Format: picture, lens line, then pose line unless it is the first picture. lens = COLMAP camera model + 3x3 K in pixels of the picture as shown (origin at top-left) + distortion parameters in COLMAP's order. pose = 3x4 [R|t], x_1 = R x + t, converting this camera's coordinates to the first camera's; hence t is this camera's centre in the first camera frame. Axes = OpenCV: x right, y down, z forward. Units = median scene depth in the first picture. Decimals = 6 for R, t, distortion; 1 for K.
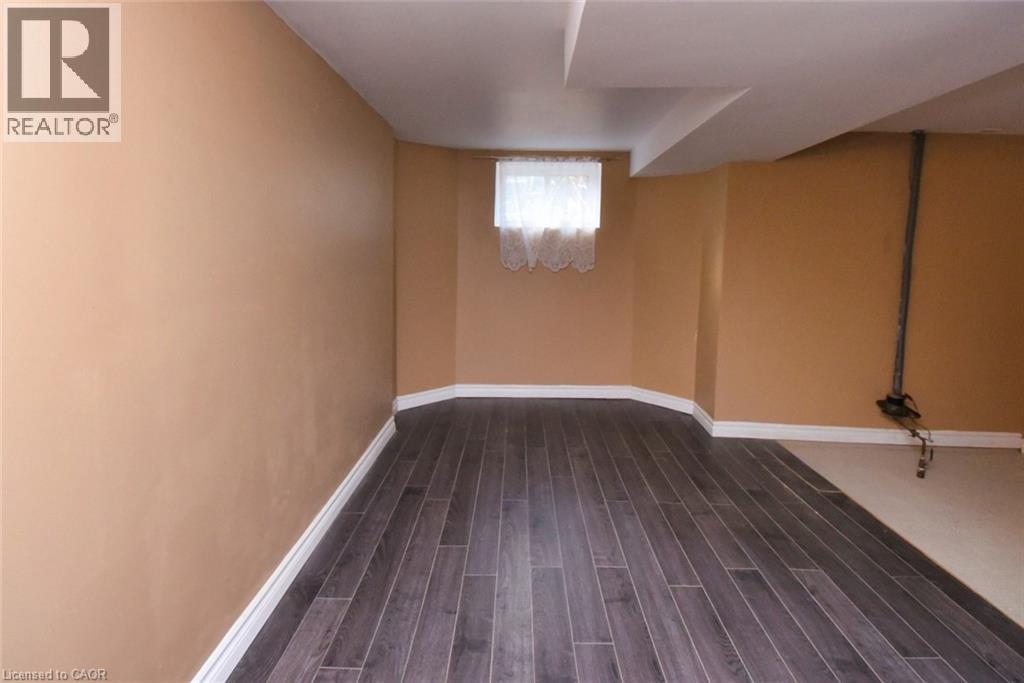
lens RADIAL K [[534.7, 0, 483.2], [0, 534.7, 343.1], [0, 0, 1]] dist [0.012591, -0.021016]
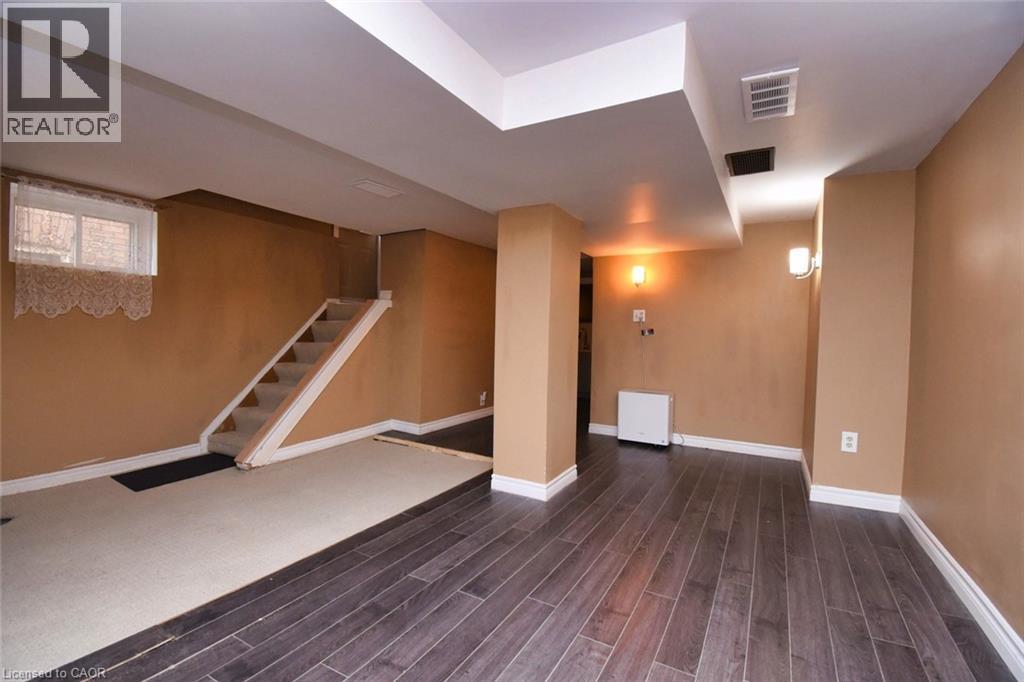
lens RADIAL K [[450.3, 0, 507.9], [0, 450.3, 344.7], [0, 0, 1]] dist [0.020358, -0.026450]
pose [[-0.892307, -0.037153, 0.449897, 0.059224], [0.051084, 0.981896, 0.182403, -0.206825], [-0.448529, 0.185742, -0.874255, 1.739256]]
